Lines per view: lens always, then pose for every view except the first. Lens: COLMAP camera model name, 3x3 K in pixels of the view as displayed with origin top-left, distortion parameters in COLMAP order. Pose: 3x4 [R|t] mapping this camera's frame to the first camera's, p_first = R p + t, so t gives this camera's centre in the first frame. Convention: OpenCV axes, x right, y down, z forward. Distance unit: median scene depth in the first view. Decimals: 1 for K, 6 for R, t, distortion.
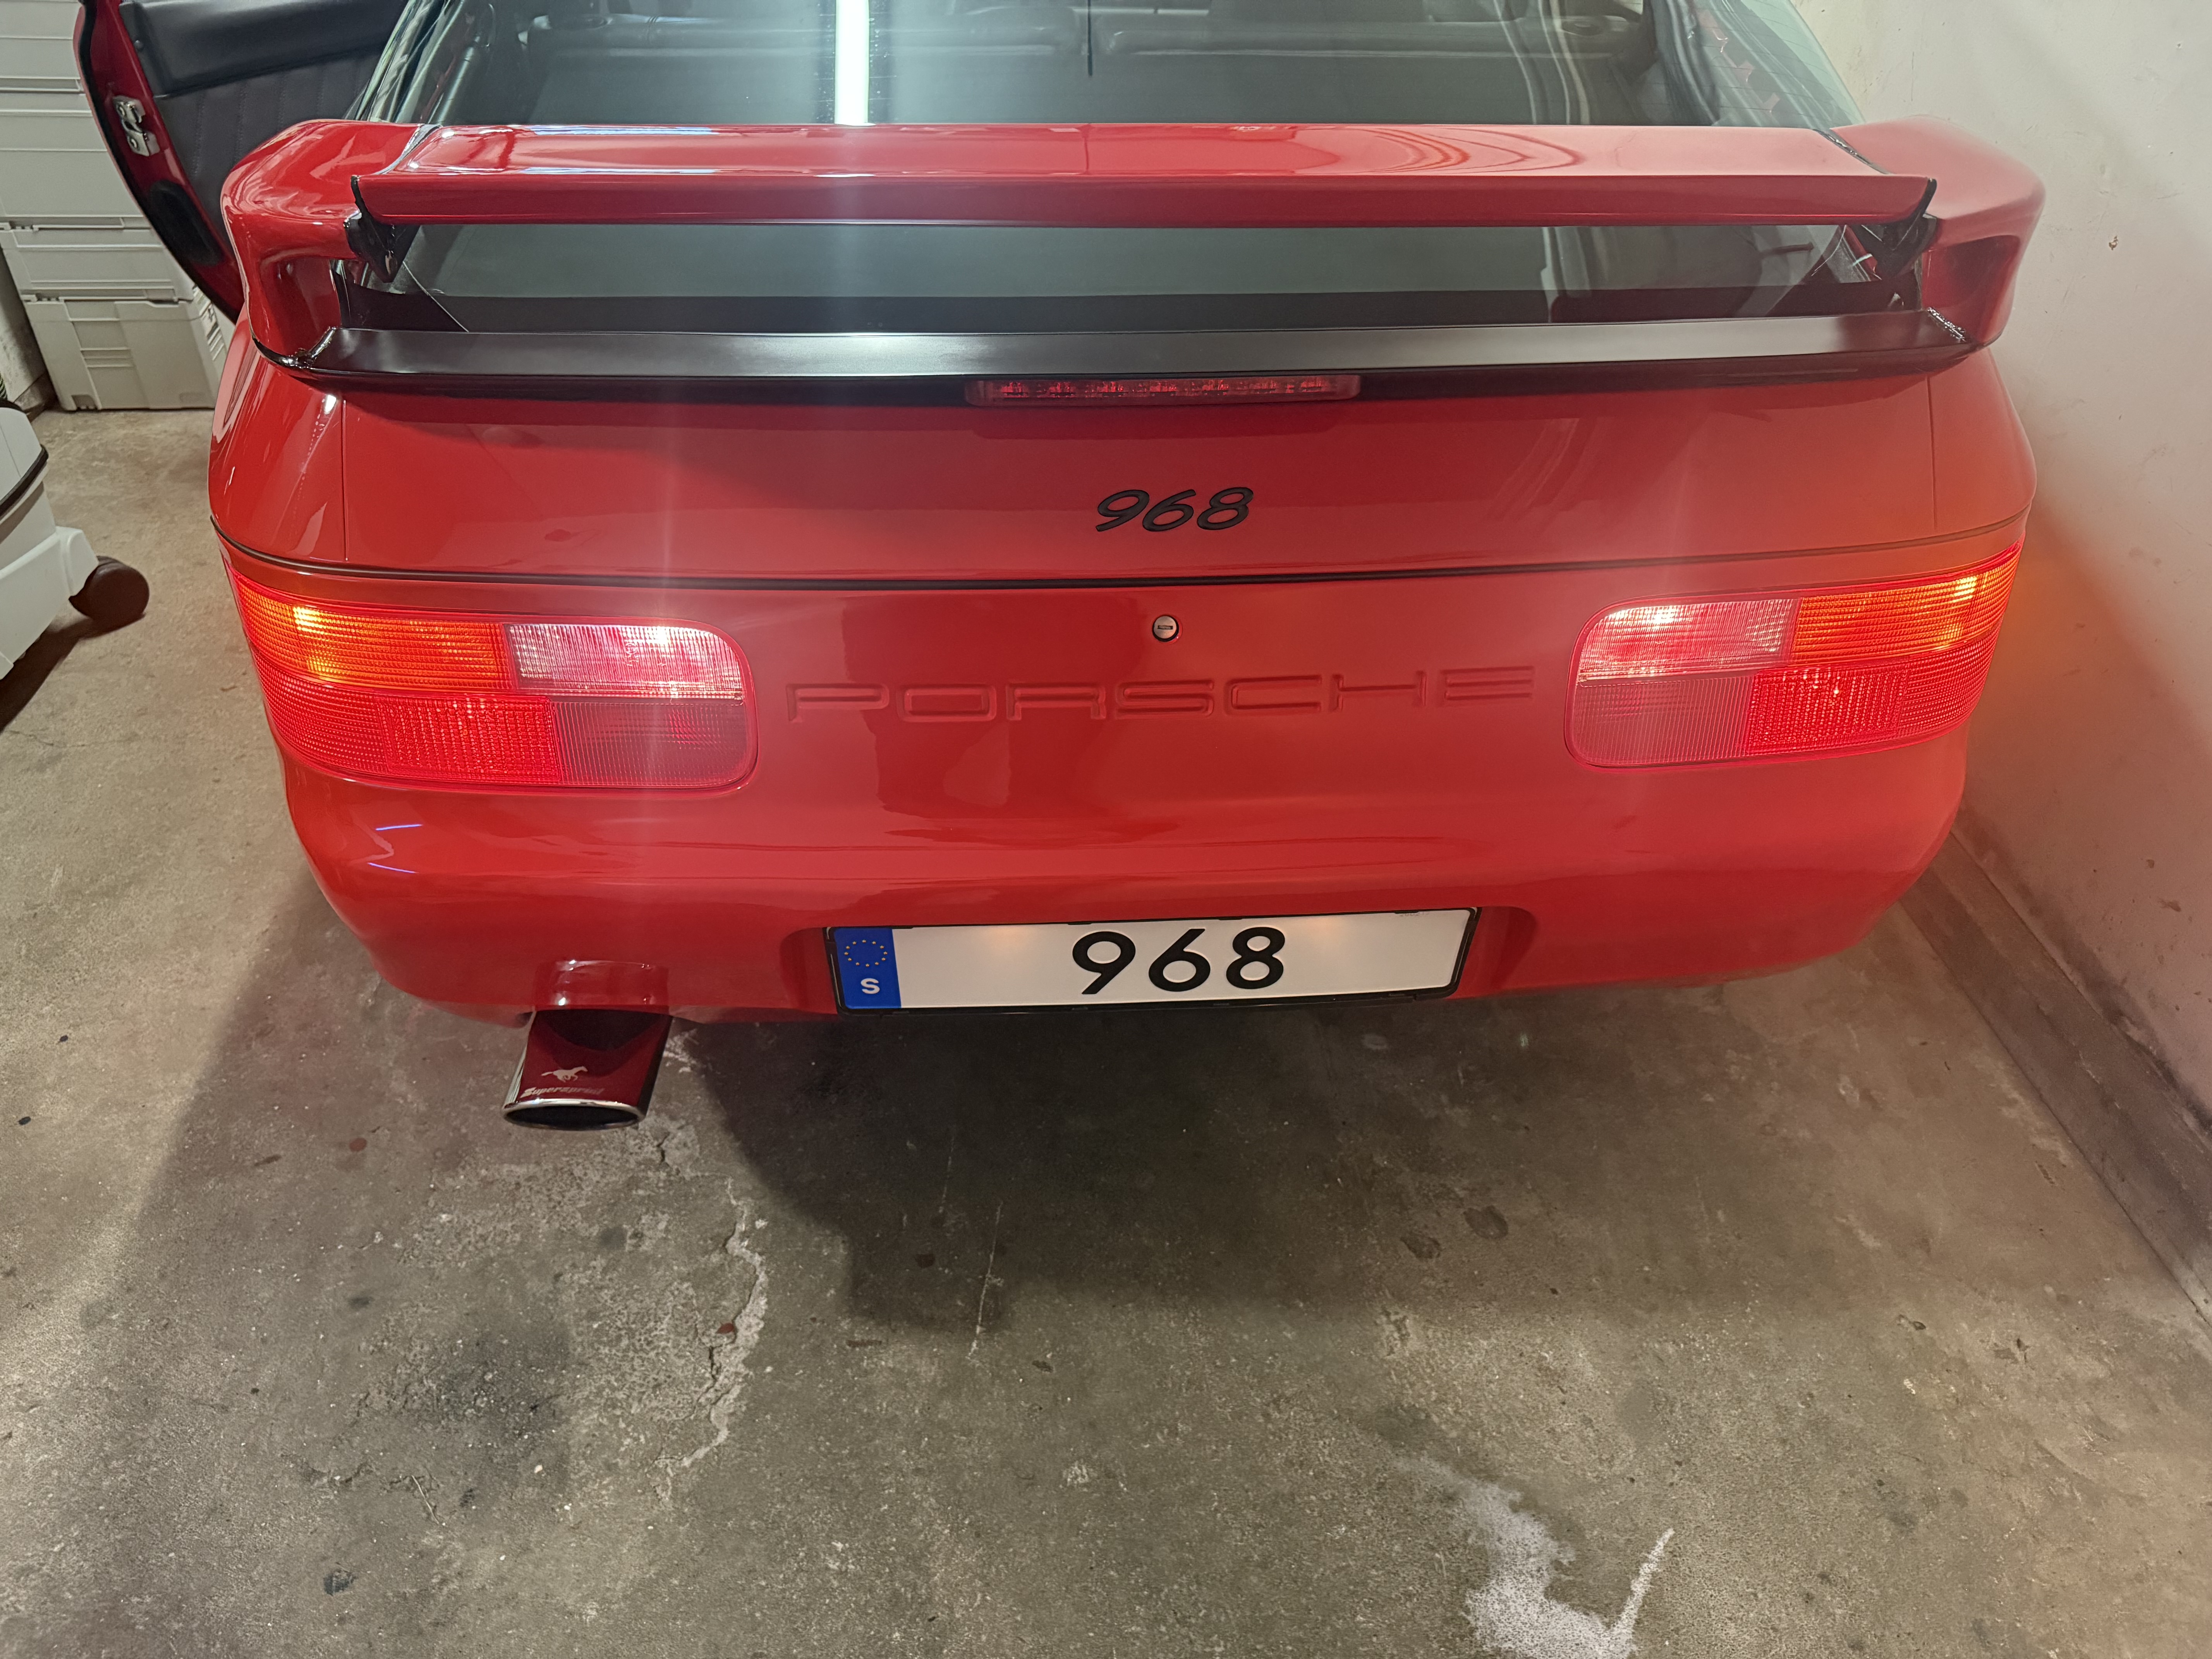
lens RADIAL K [[1557.2, 0, 1104.2], [0, 1557.2, 803.5], [0, 0, 1]] dist [0.028230, -0.037599]
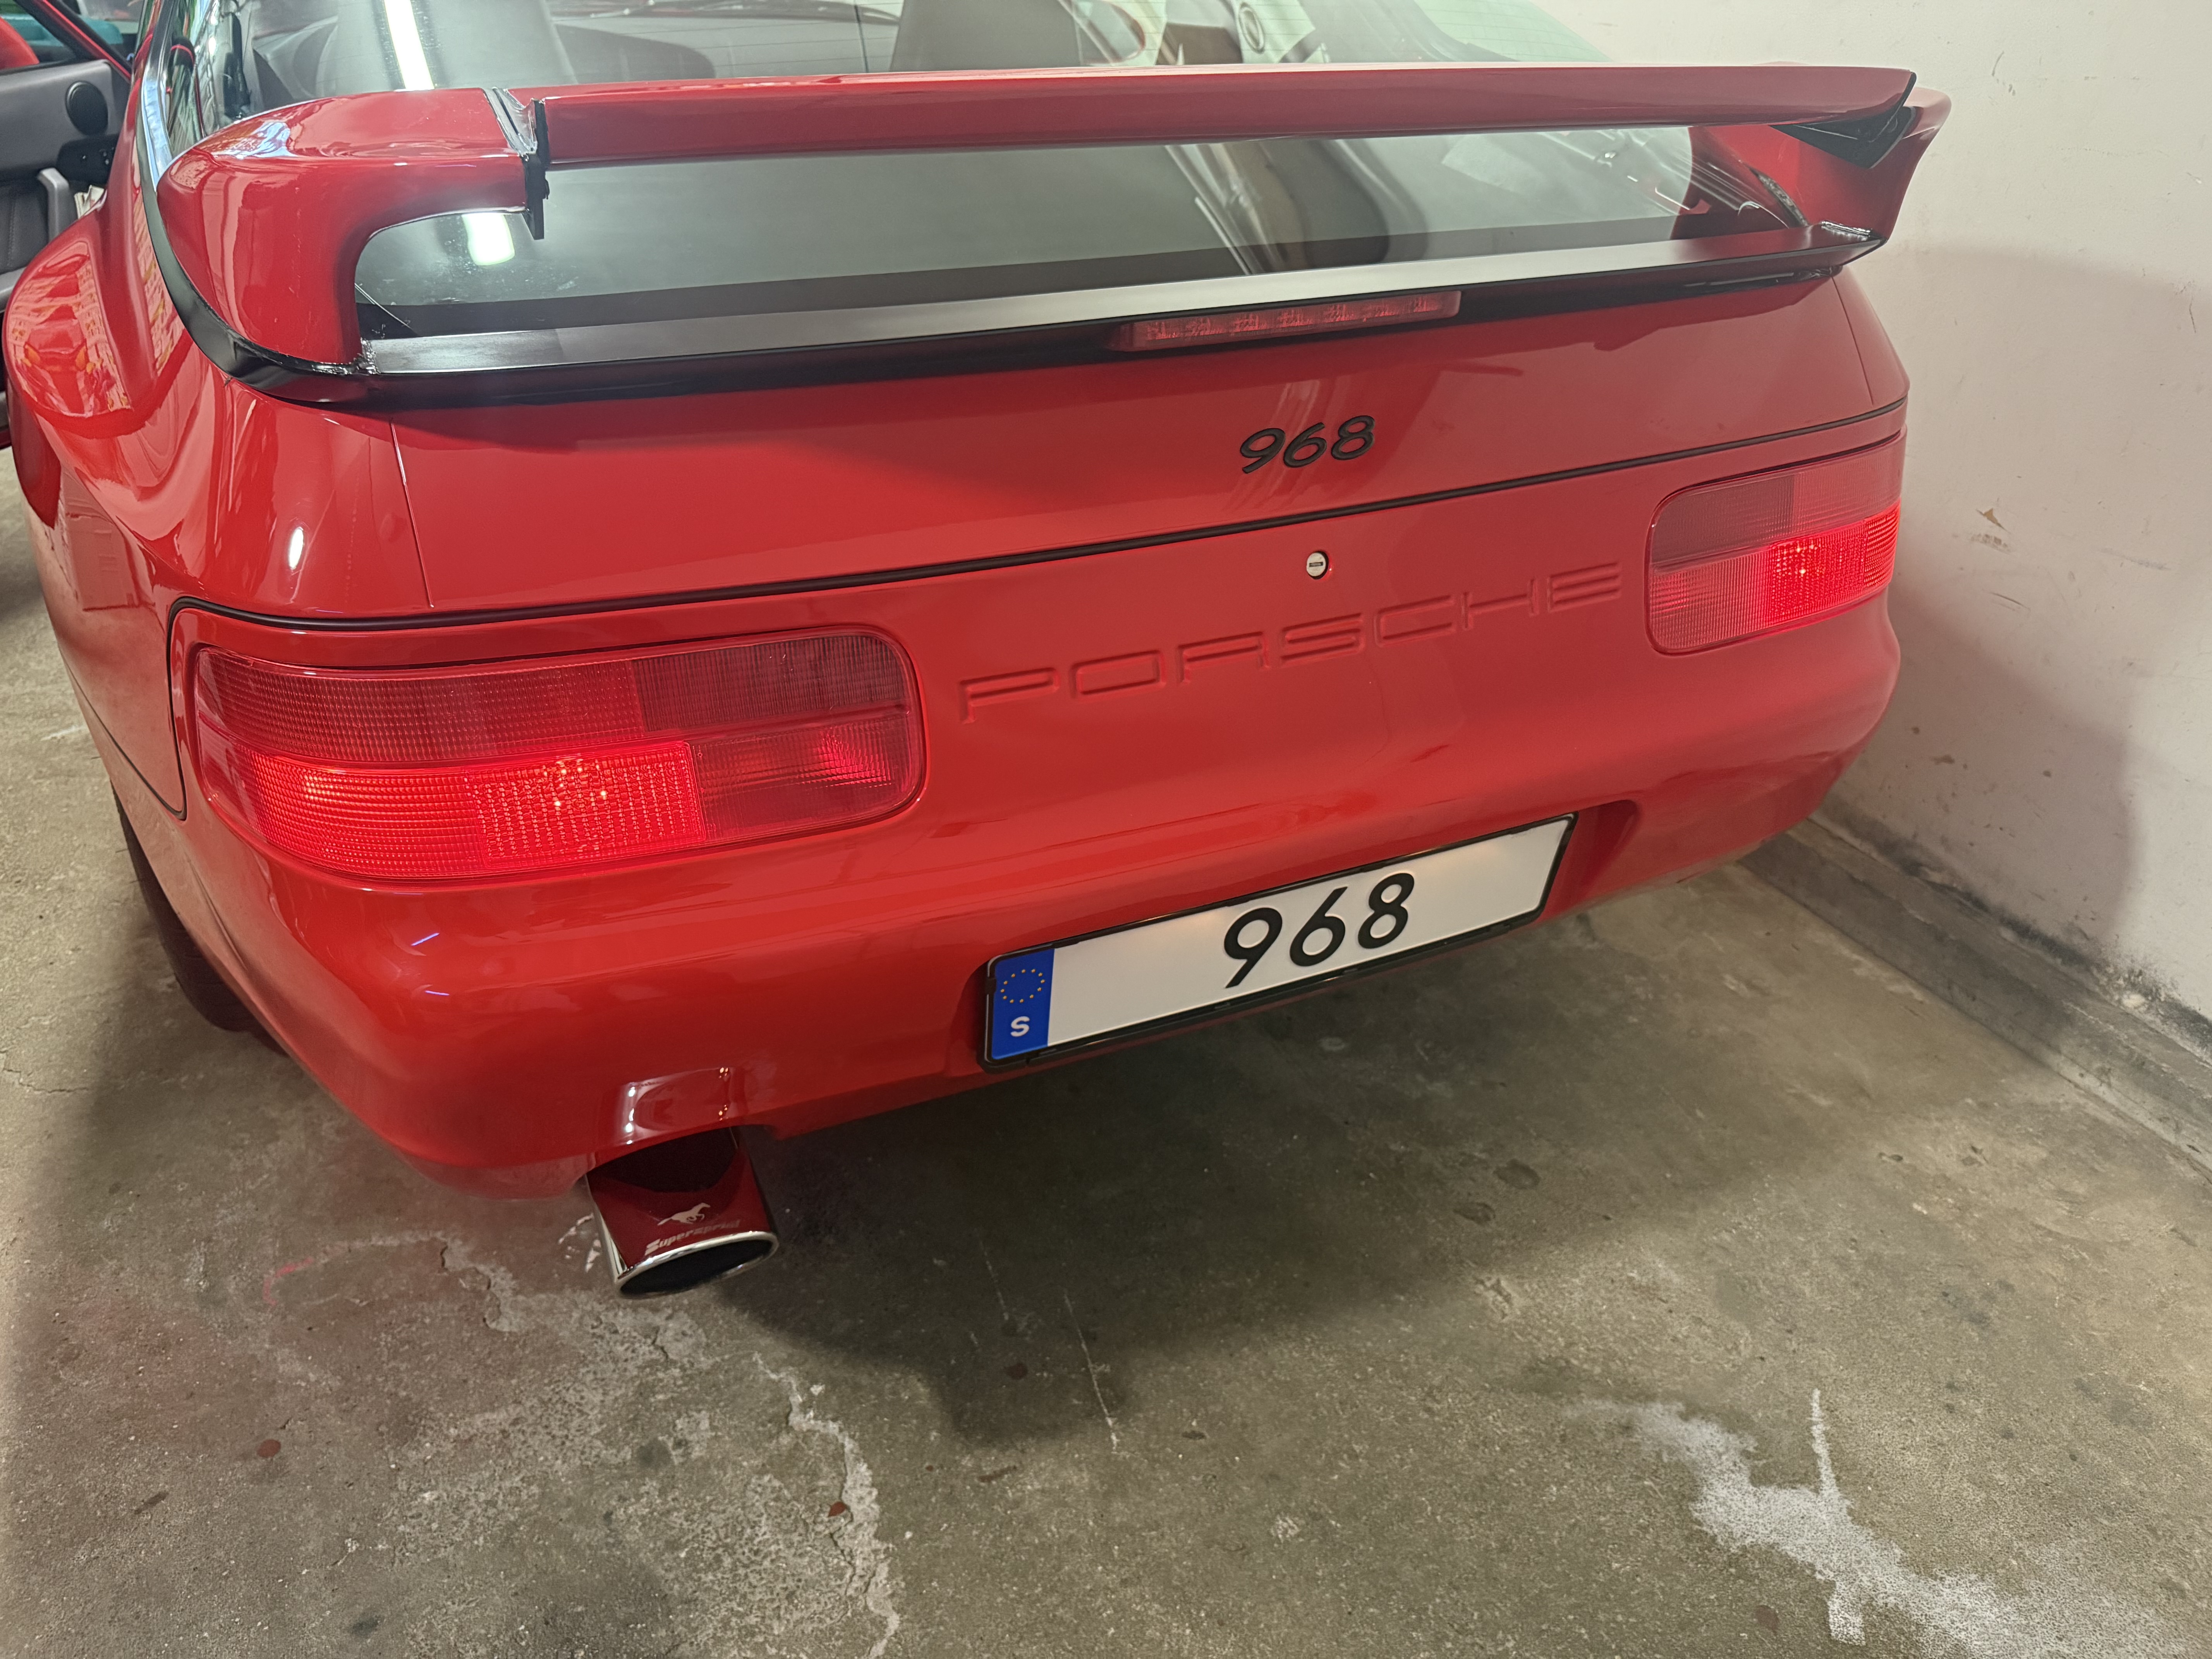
lens RADIAL K [[1587.2, 0, 1111.5], [0, 1587.2, 788.4], [0, 0, 1]] dist [0.007756, -0.011452]
pose [[0.929124, -0.177840, 0.324195, -0.311788], [0.216408, 0.972439, -0.086774, 0.062771], [-0.299828, 0.150782, 0.942002, 0.084179]]
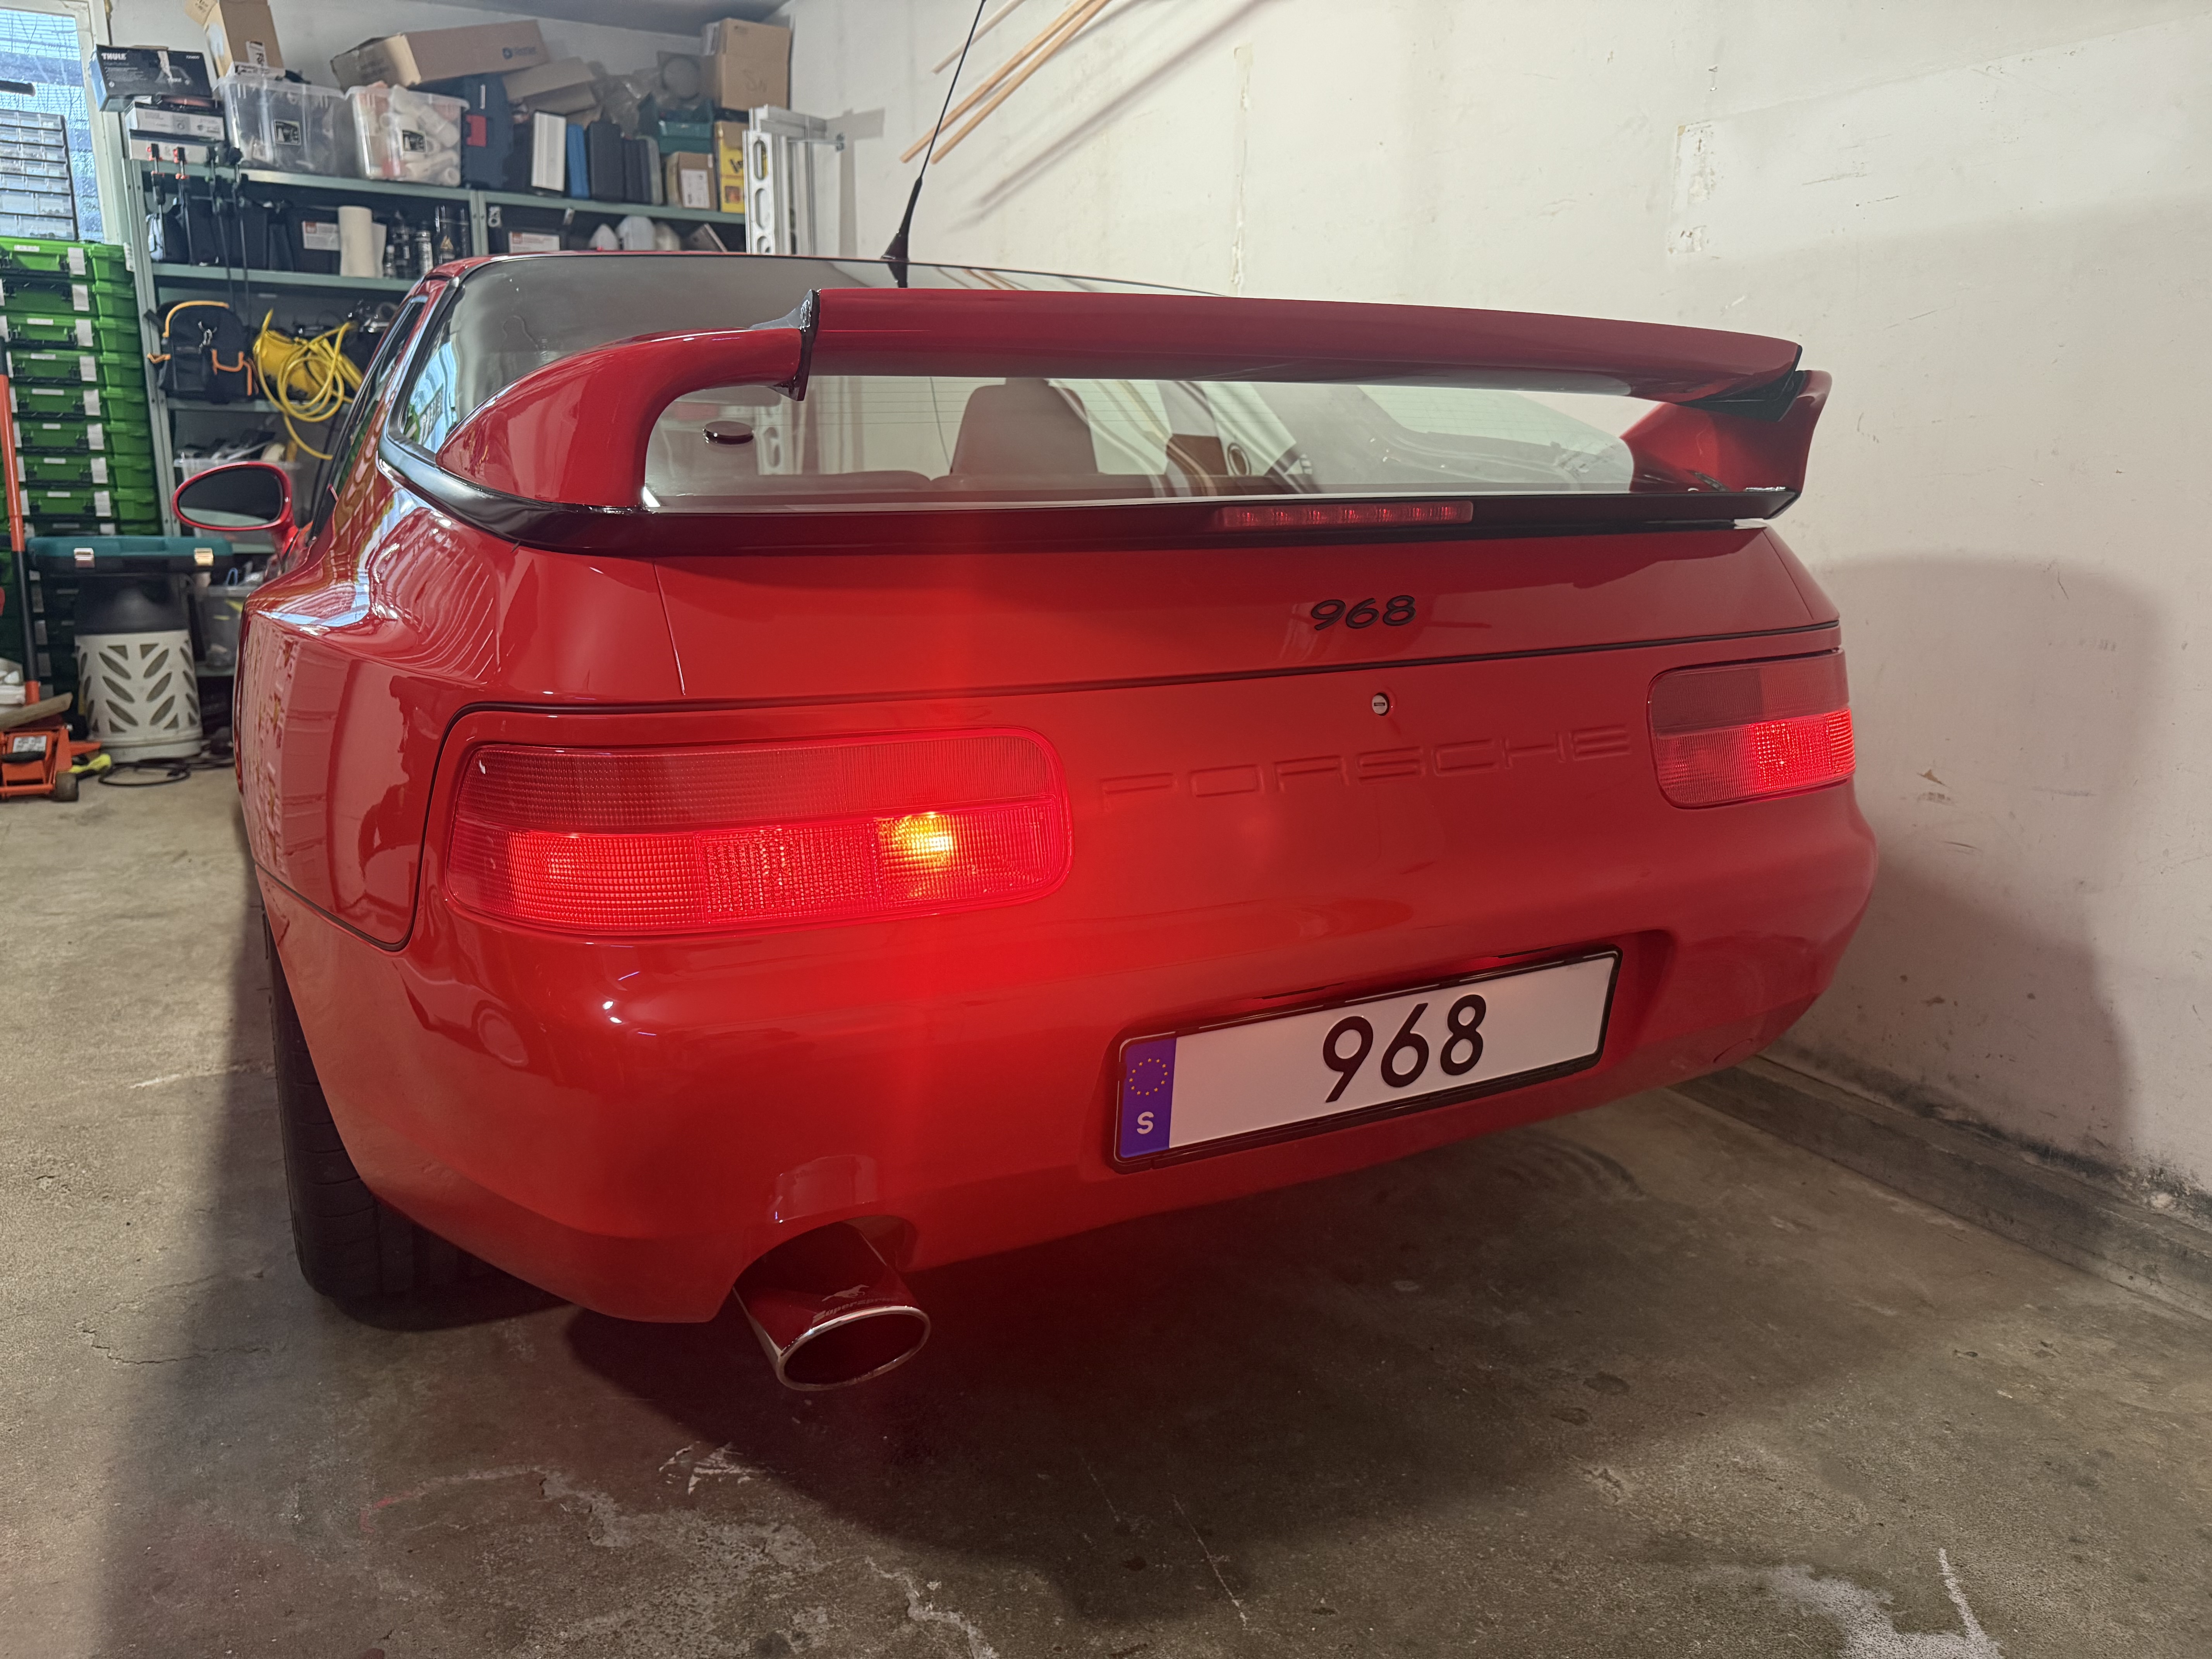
lens RADIAL K [[1562.8, 0, 1118.8], [0, 1562.8, 788.3], [0, 0, 1]] dist [0.004050, -0.004443]
pose [[0.914817, -0.102115, 0.390747, -0.438209], [0.261836, 0.886589, -0.381316, 0.250628], [-0.307494, 0.451146, 0.837803, 0.079039]]
